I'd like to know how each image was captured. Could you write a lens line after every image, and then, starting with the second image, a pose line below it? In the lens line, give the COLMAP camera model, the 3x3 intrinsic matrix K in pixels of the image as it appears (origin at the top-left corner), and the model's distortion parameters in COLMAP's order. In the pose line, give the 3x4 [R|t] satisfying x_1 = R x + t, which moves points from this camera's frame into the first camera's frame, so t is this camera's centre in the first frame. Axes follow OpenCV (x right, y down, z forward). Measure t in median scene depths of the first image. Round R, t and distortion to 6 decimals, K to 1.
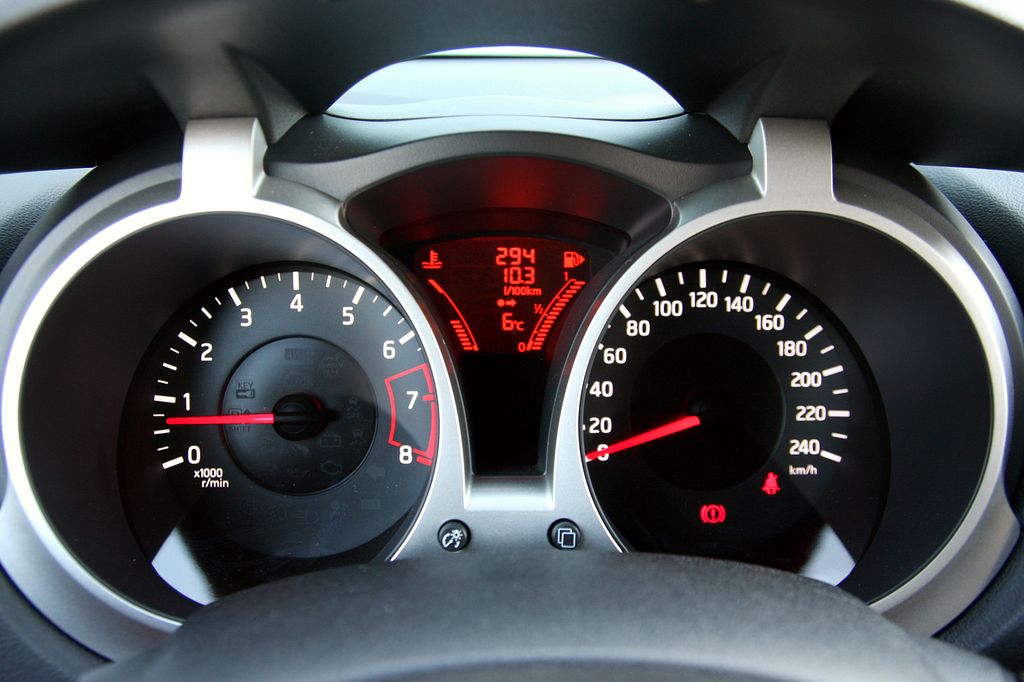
lens RADIAL K [[776.4, 0, 512.0], [0, 776.4, 341.0], [0, 0, 1]] dist [-0.110666, 0.007822]
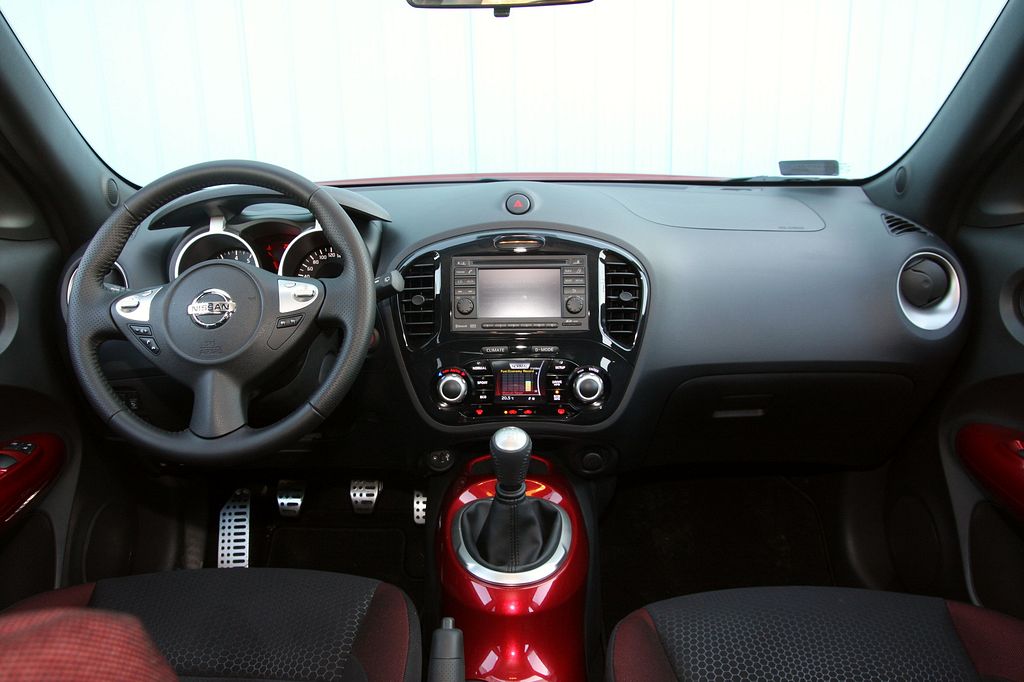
lens RADIAL K [[776.4, 0, 512.0], [0, 776.4, 341.0], [0, 0, 1]] dist [-0.110666, 0.007822]
pose [[0.999461, -0.013261, -0.030042, 1.539817], [0.010947, 0.997053, -0.075927, 0.843890], [0.030960, 0.075557, 0.996661, -3.527537]]
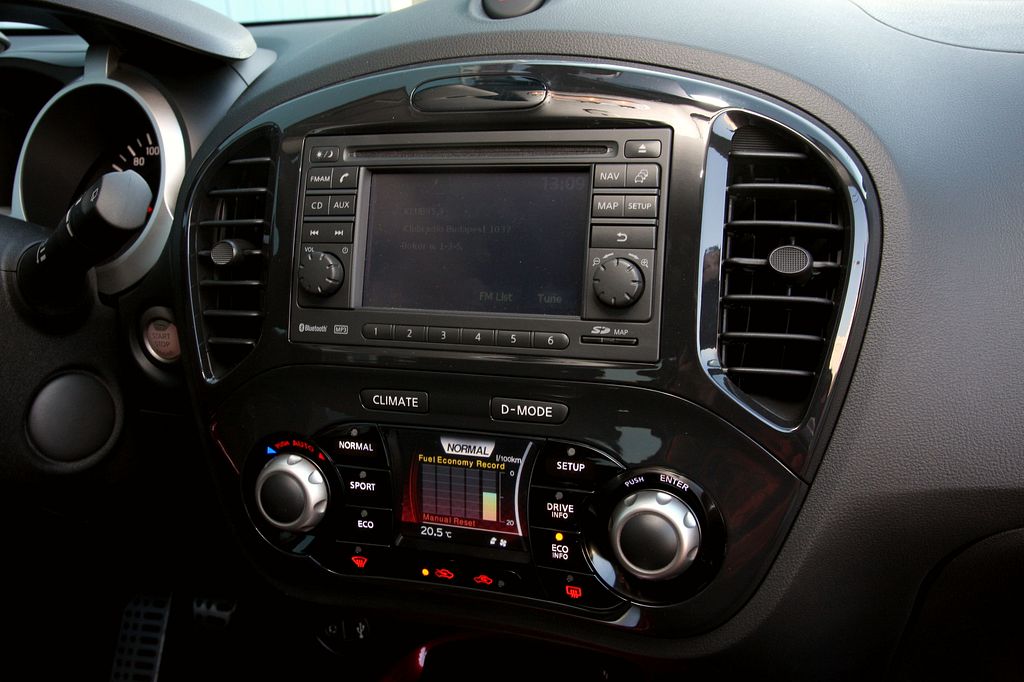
lens RADIAL K [[962.7, 0, 512.0], [0, 962.7, 341.0], [0, 0, 1]] dist [-0.000478, 0.006032]
pose [[0.931225, 0.046822, -0.361424, 2.193826], [-0.057535, 0.998164, -0.018931, 0.482784], [0.359874, 0.038424, 0.932209, -1.004085]]
